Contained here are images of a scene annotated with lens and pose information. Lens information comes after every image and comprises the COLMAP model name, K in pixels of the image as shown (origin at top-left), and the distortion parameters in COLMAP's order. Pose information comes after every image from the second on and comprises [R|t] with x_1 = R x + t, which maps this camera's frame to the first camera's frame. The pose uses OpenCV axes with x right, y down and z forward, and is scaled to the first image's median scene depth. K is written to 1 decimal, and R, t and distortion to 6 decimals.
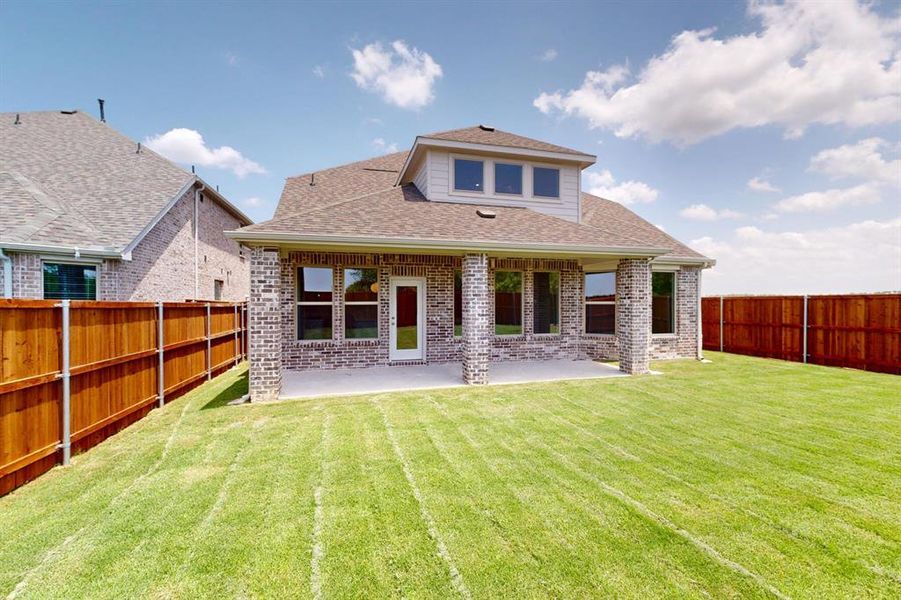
lens RADIAL K [[391.9, 0, 453.5], [0, 391.9, 299.8], [0, 0, 1]] dist [-0.002908, -0.000052]
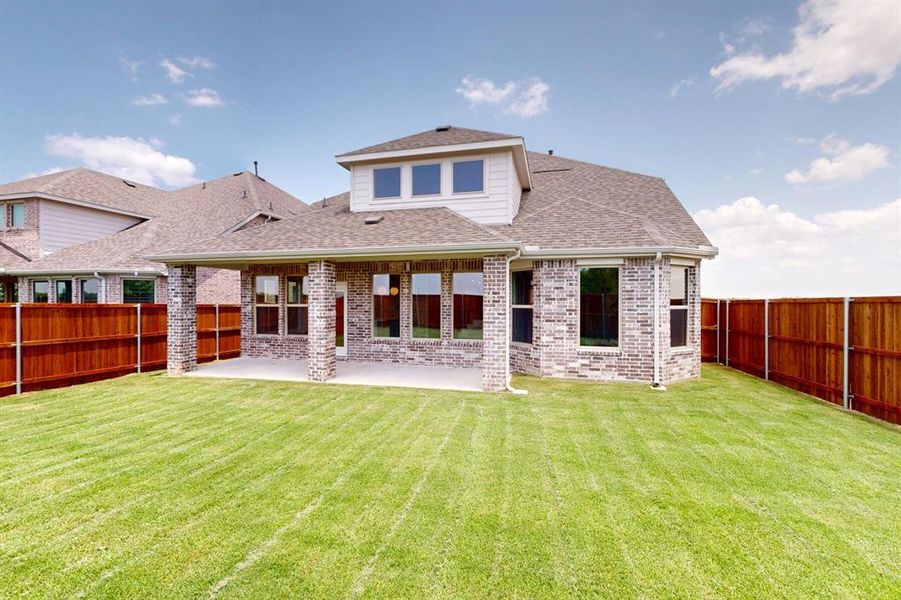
lens RADIAL K [[391.9, 0, 457.0], [0, 391.9, 302.0], [0, 0, 1]] dist [-0.002908, -0.000052]
pose [[0.869772, 0.001844, -0.493450, 0.765229], [-0.001088, 0.999998, 0.001820, -0.004382], [0.493453, -0.001047, 0.869772, 0.203341]]
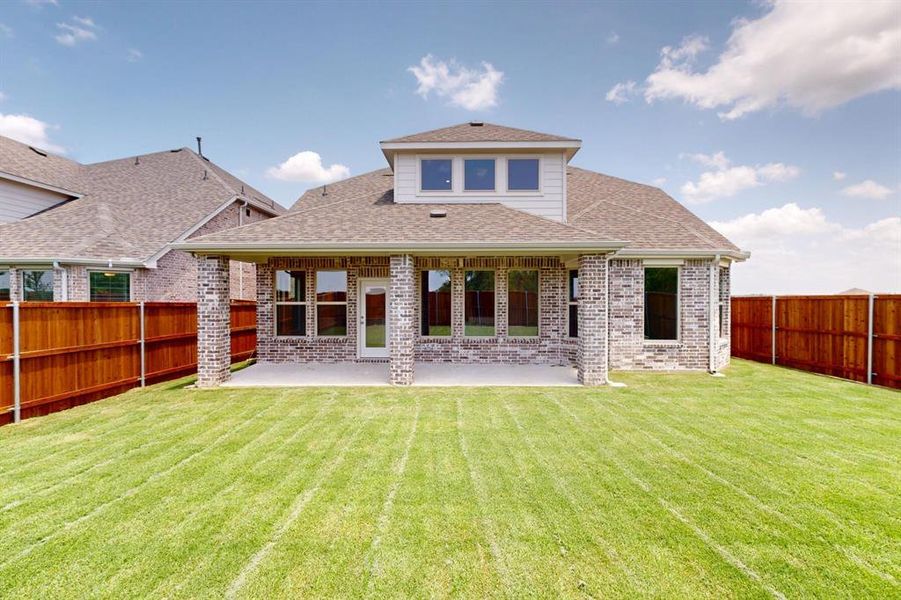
lens RADIAL K [[391.9, 0, 455.1], [0, 391.9, 300.8], [0, 0, 1]] dist [-0.002908, -0.000052]
pose [[0.959442, 0.001435, -0.281902, 0.392065], [0.000172, 0.999984, 0.005677, -0.004025], [0.281906, -0.005495, 0.959426, 0.063000]]
